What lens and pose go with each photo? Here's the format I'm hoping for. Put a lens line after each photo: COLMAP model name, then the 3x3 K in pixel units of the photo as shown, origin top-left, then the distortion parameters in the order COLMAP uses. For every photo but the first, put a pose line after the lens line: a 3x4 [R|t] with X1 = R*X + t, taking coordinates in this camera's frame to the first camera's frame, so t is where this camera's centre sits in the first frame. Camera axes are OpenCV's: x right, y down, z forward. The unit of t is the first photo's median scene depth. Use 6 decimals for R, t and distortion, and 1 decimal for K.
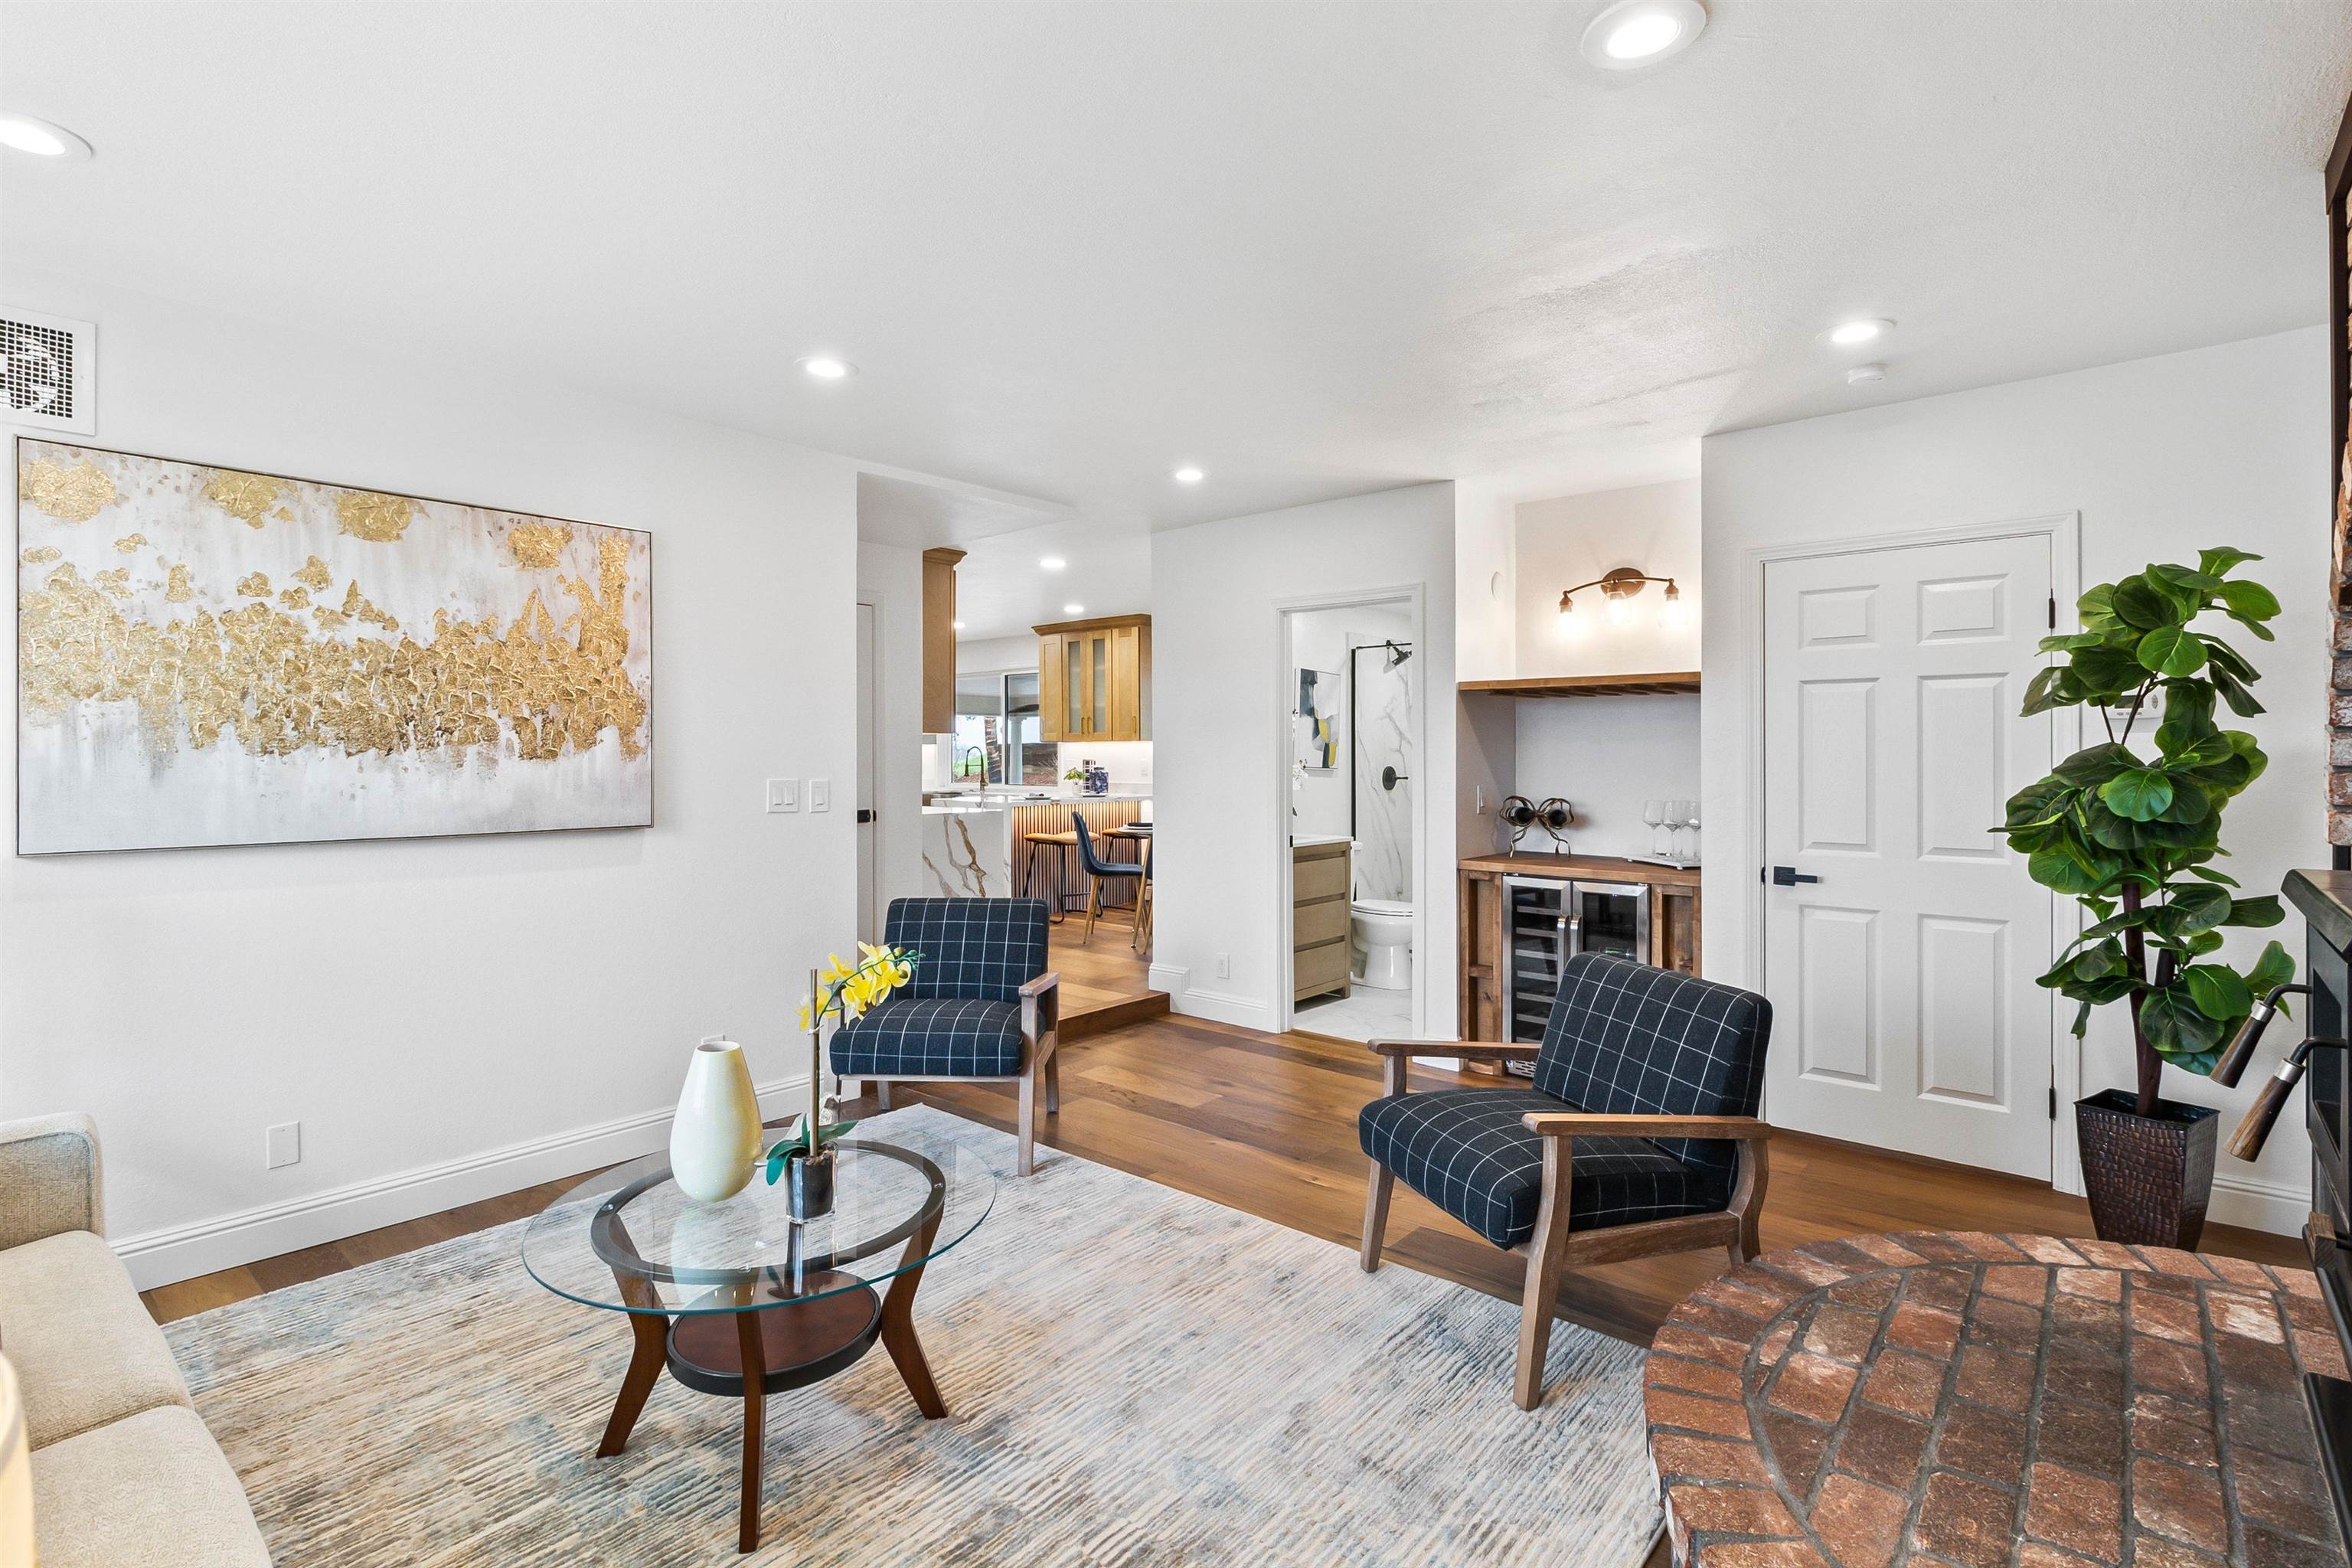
lens RADIAL K [[1098.1, 0, 1166.1], [0, 1098.1, 759.2], [0, 0, 1]] dist [-0.012070, -0.000346]
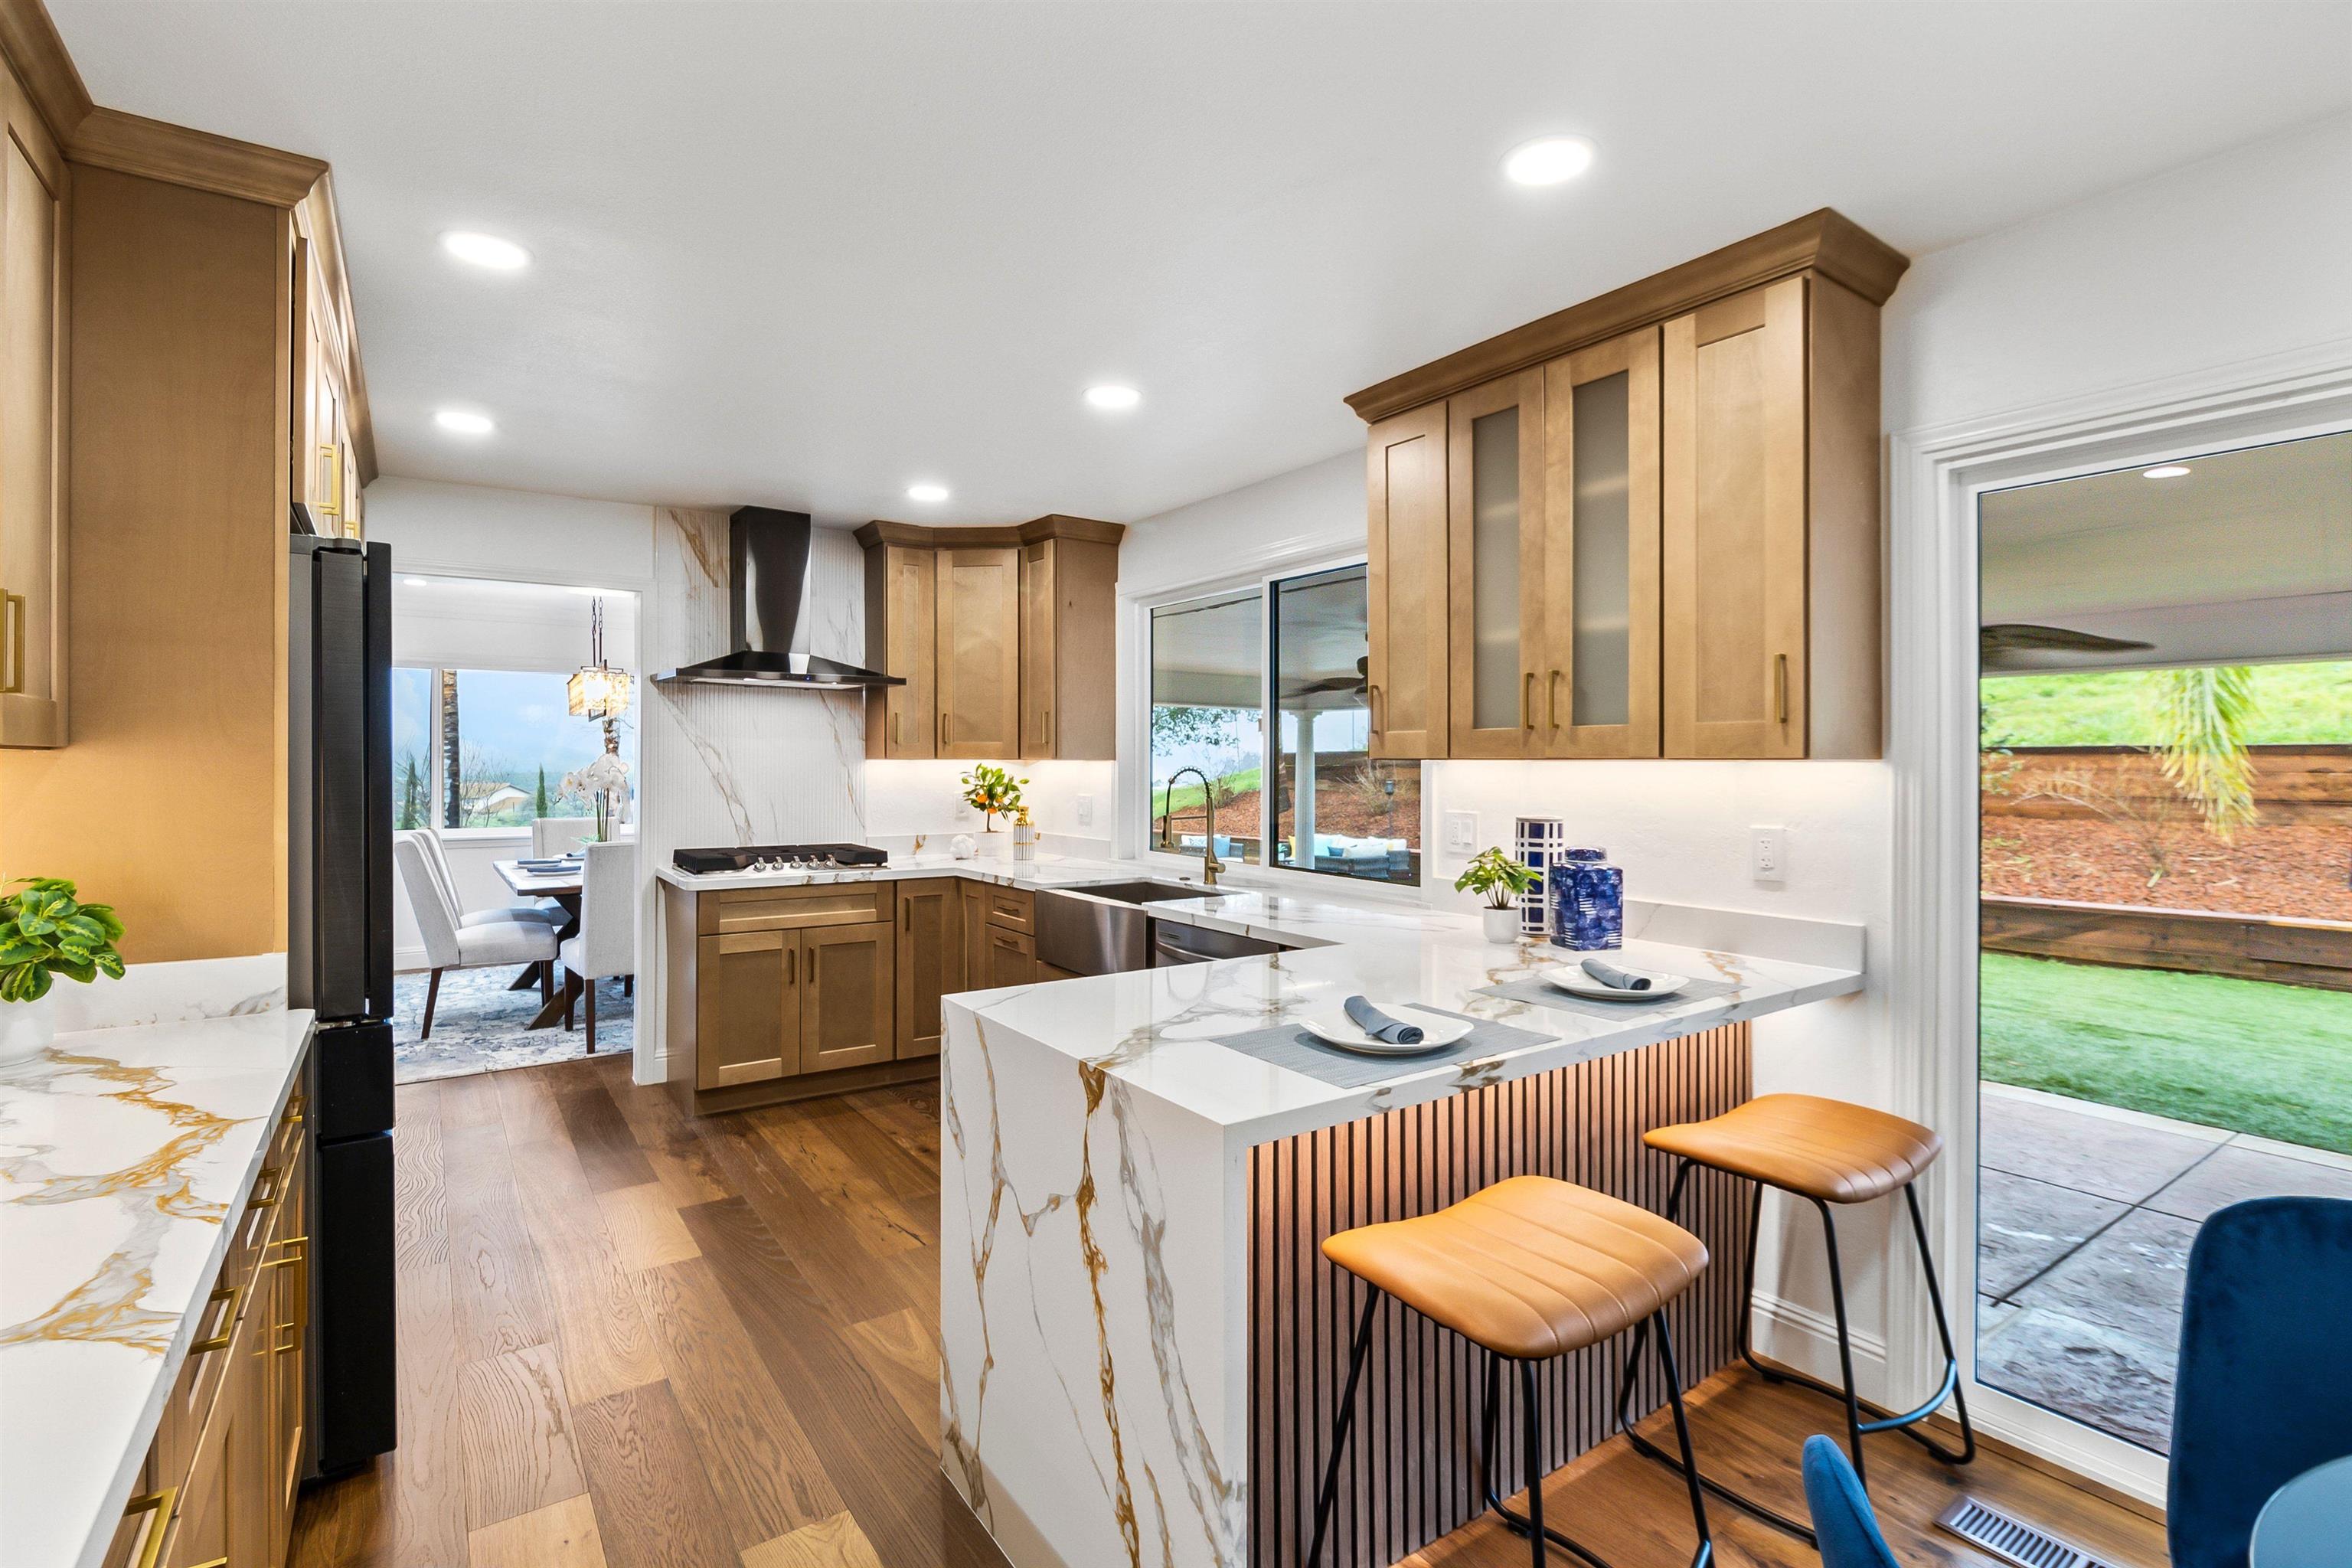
lens RADIAL K [[1098.1, 0, 1166.1], [0, 1098.1, 759.2], [0, 0, 1]] dist [-0.012070, -0.000346]
pose [[0.964873, 0.002310, -0.262707, -0.091425], [-0.004315, 0.999966, -0.007056, -0.013916], [0.262682, 0.007942, 0.964850, 0.700793]]
